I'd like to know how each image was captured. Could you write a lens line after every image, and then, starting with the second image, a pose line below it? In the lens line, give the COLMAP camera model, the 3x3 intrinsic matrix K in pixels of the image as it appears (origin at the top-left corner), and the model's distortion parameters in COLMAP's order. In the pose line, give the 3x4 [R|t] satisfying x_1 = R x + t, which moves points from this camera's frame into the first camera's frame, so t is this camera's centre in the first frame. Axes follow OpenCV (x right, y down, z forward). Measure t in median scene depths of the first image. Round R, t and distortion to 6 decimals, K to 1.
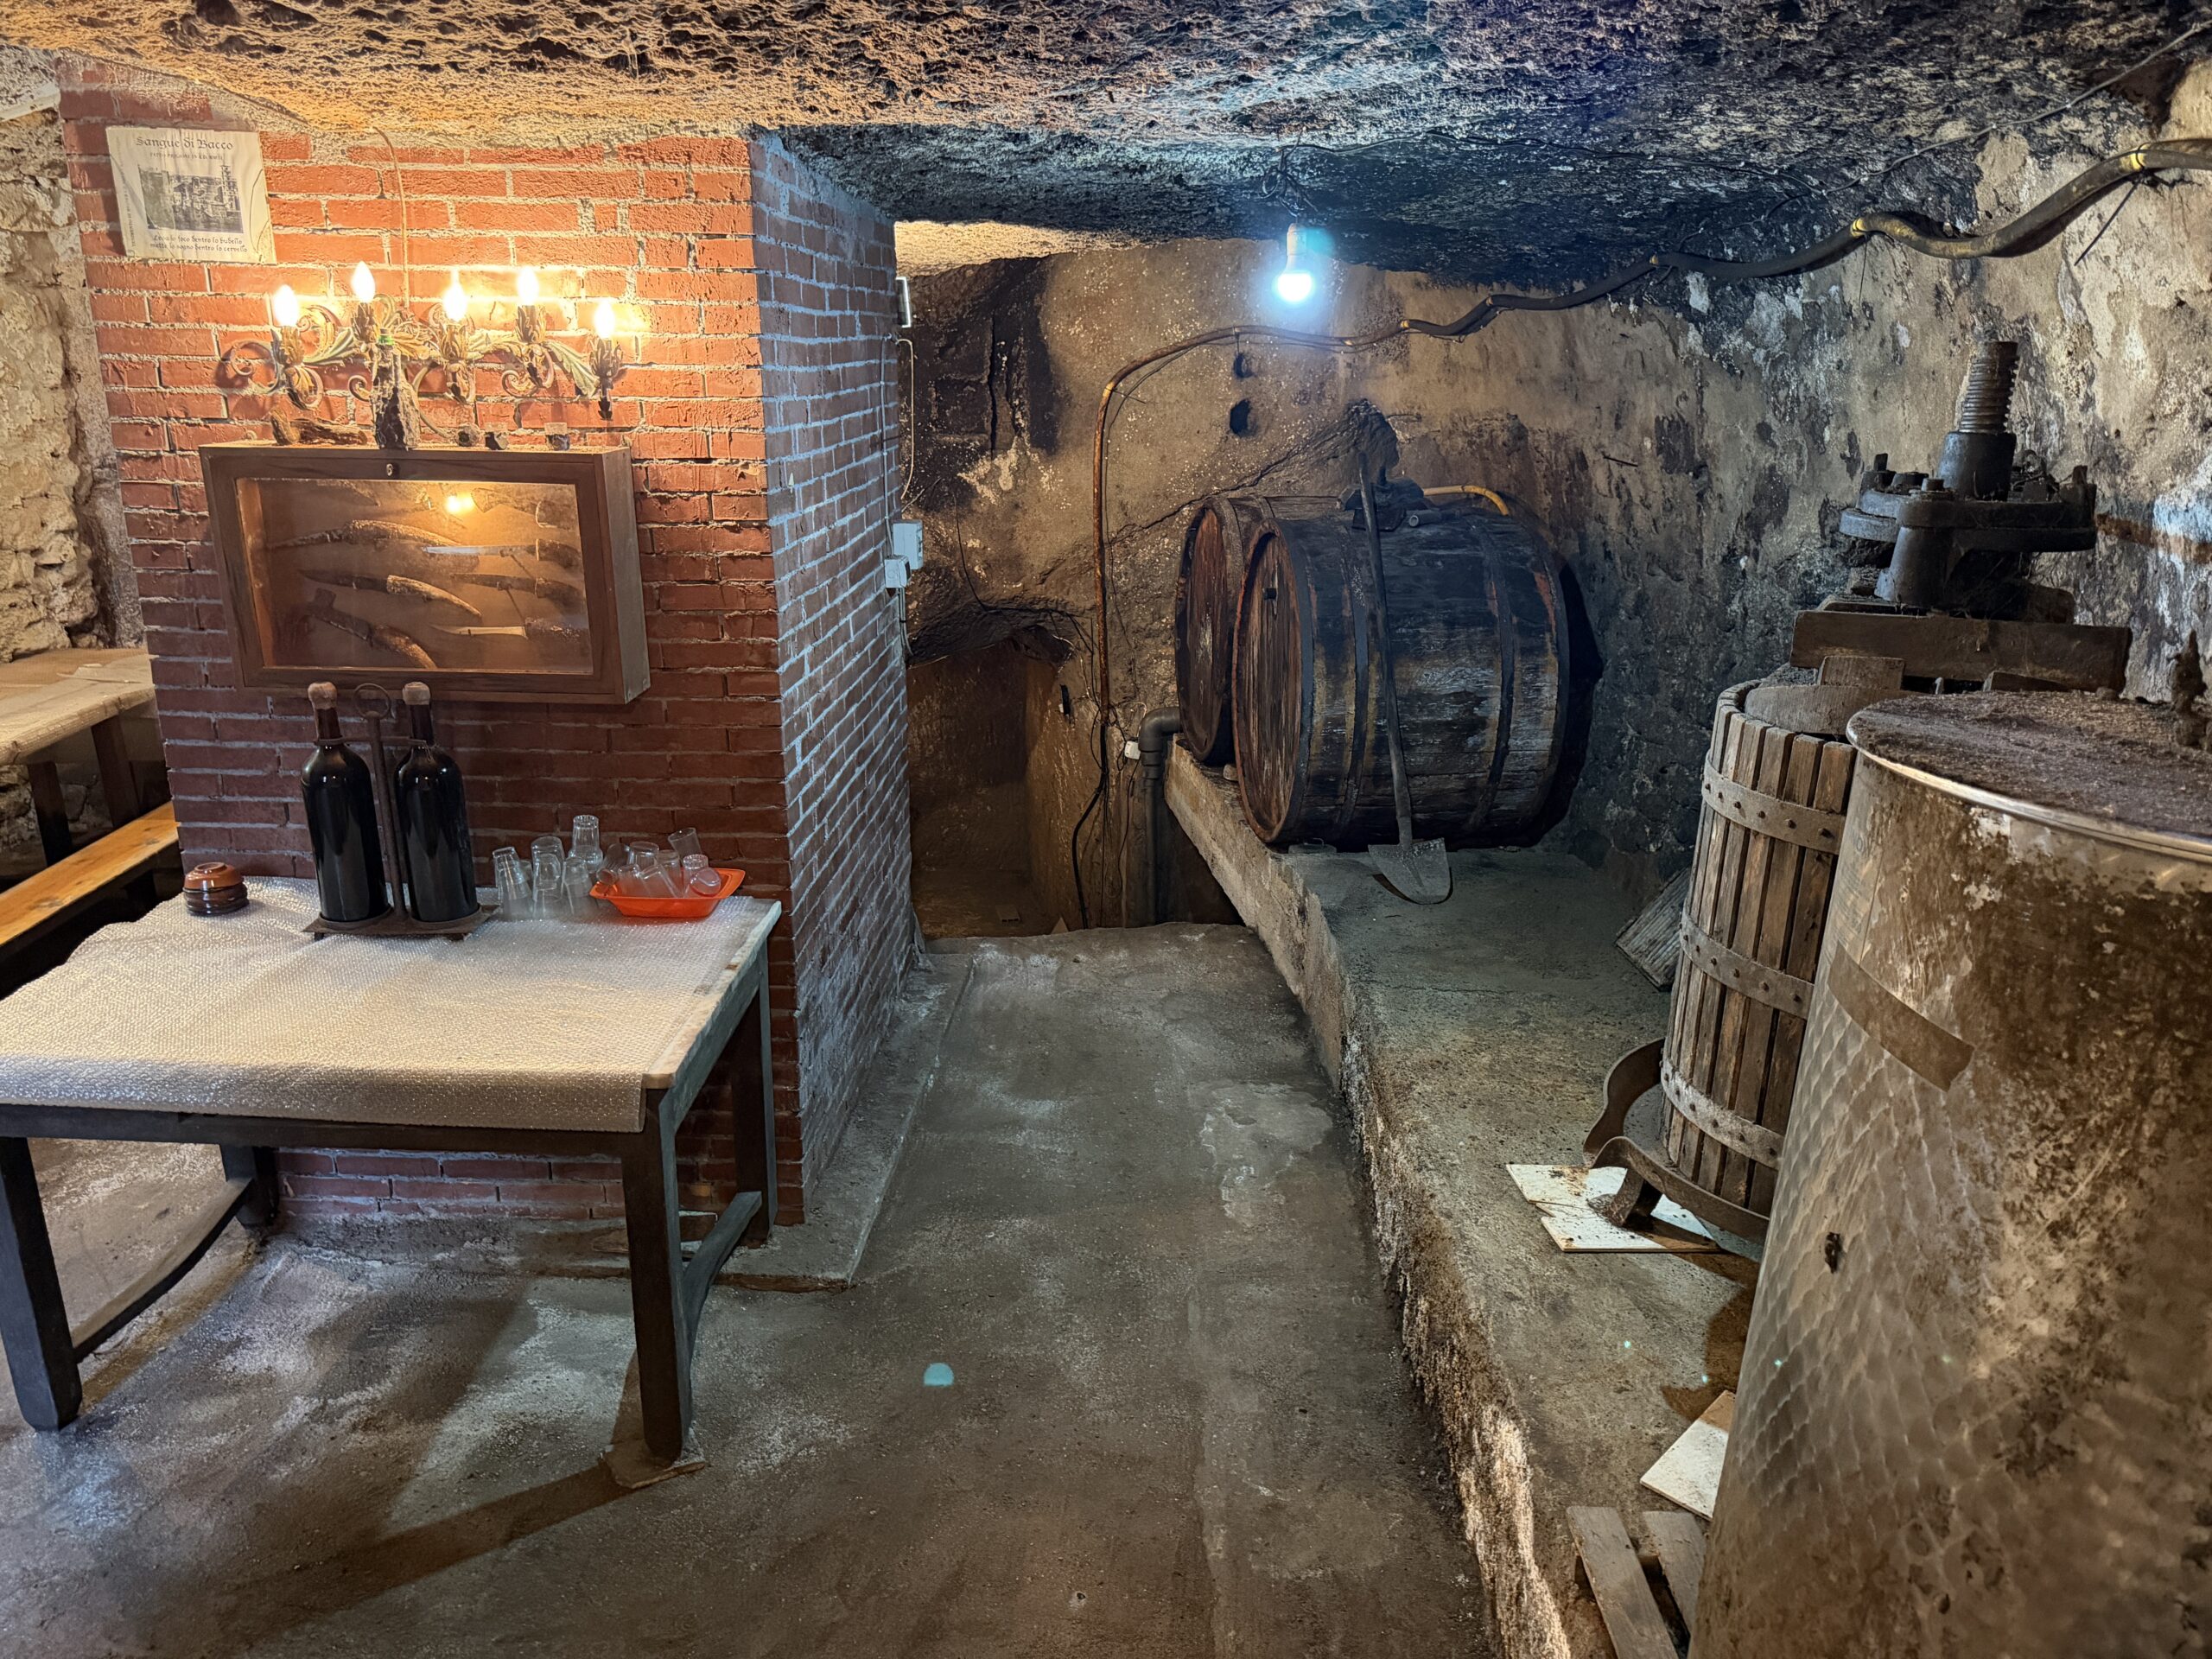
lens RADIAL K [[1552.5, 0, 1107.9], [0, 1552.5, 842.2], [0, 0, 1]] dist [0.114147, -0.170134]
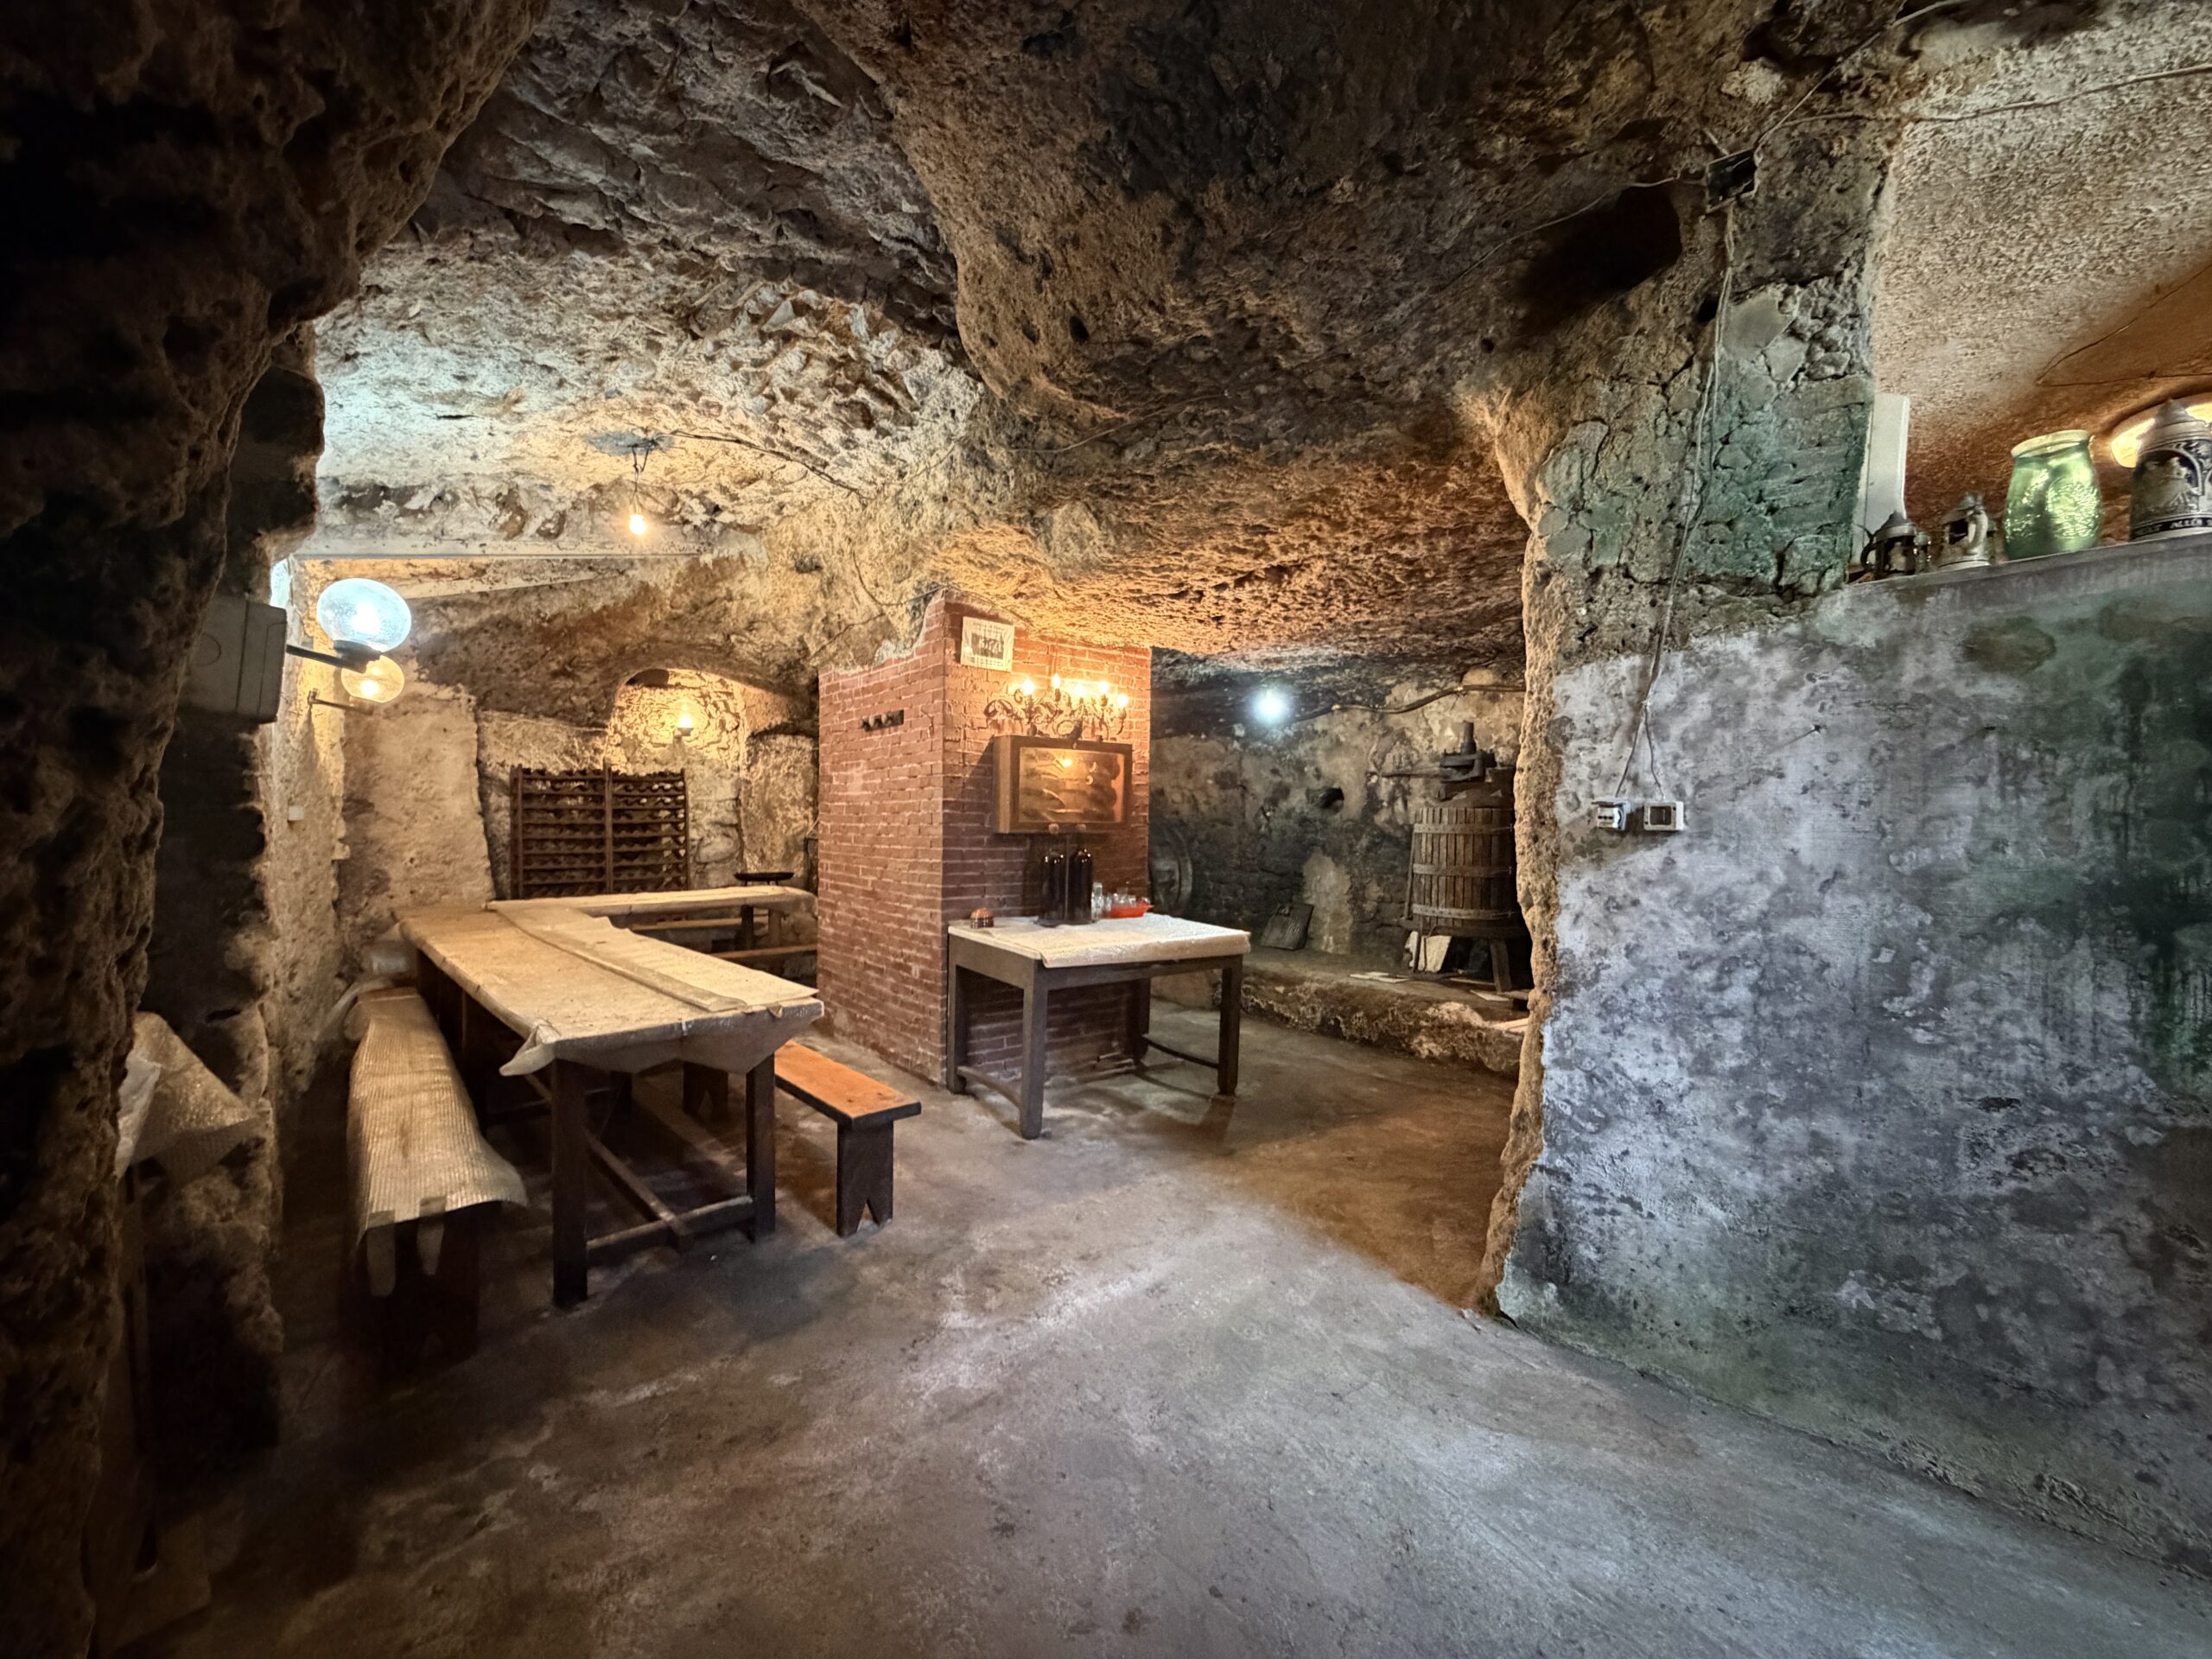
lens RADIAL K [[880.7, 0, 1098.8], [0, 880.7, 828.8], [0, 0, 1]] dist [0.000108, 0.000035]
pose [[0.783517, -0.012029, 0.621254, -0.808836], [0.185405, 0.958794, -0.215265, 0.138774], [-0.593065, 0.283848, 0.753462, -0.072441]]
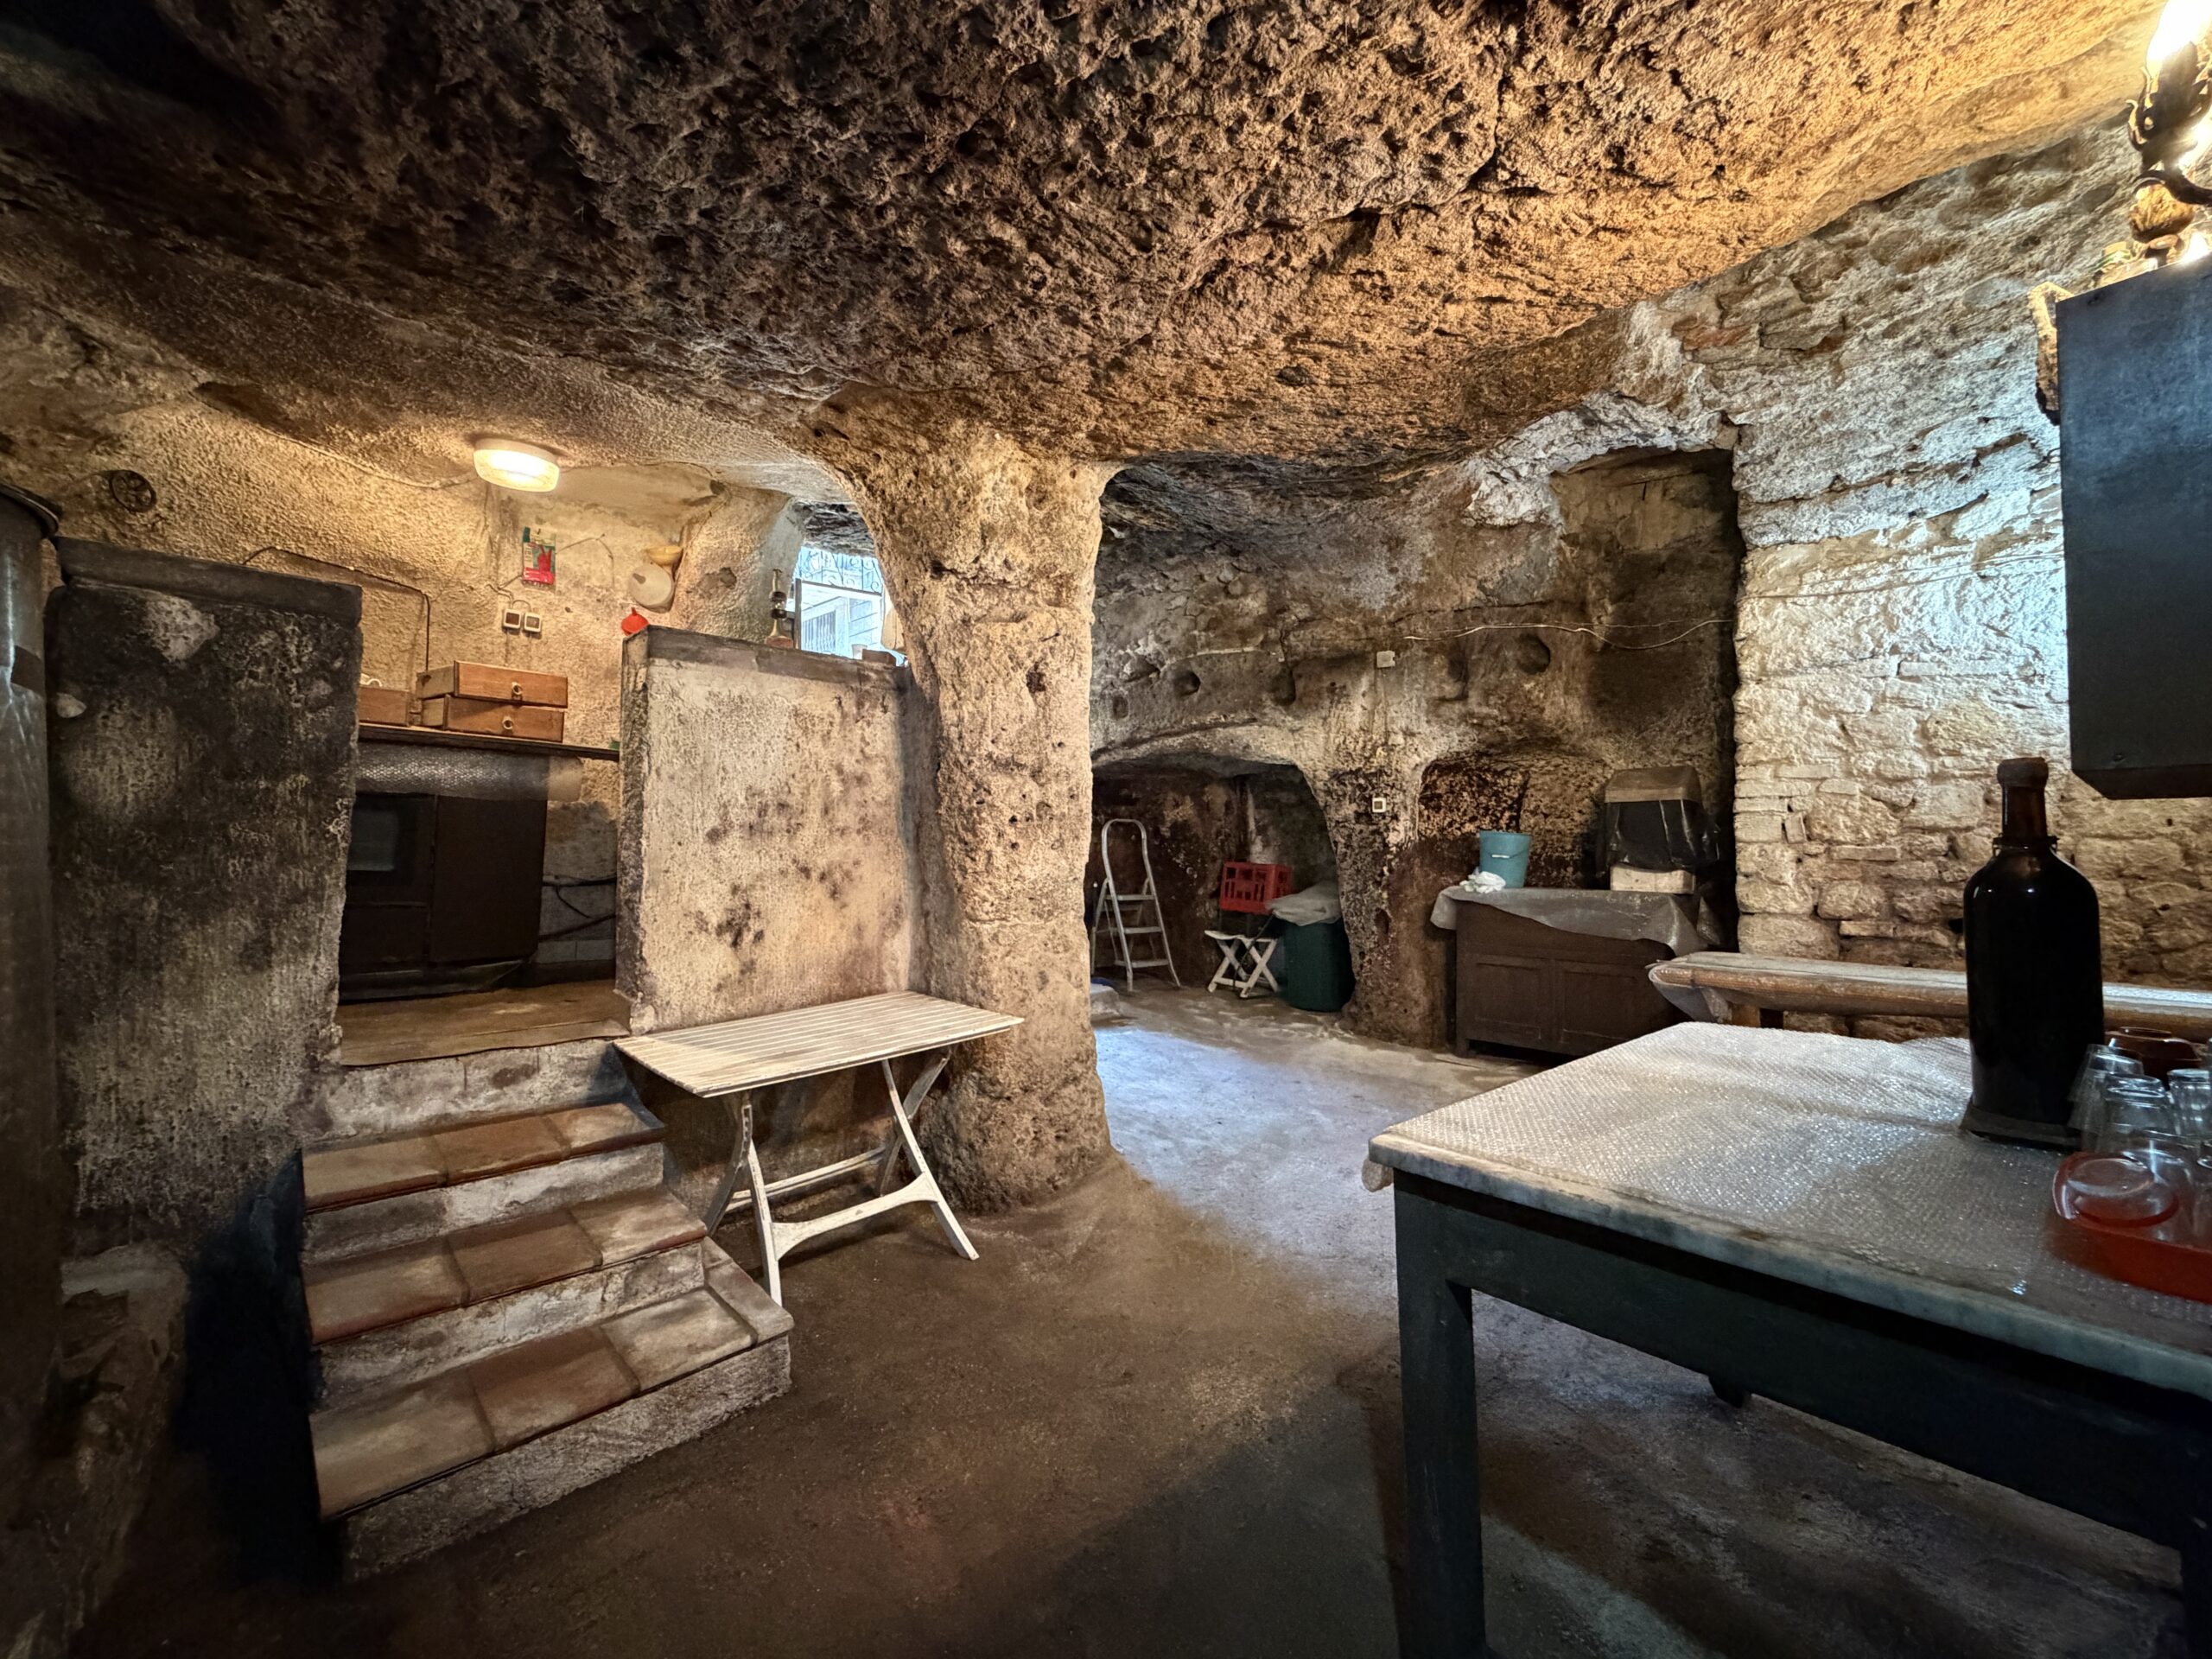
lens RADIAL K [[880.7, 0, 1098.8], [0, 880.7, 828.8], [0, 0, 1]] dist [0.000108, 0.000035]
pose [[-0.759914, -0.032945, -0.649189, 0.072083], [-0.208746, 0.958184, 0.195725, -0.037120], [0.615594, 0.284250, -0.735014, 0.636802]]
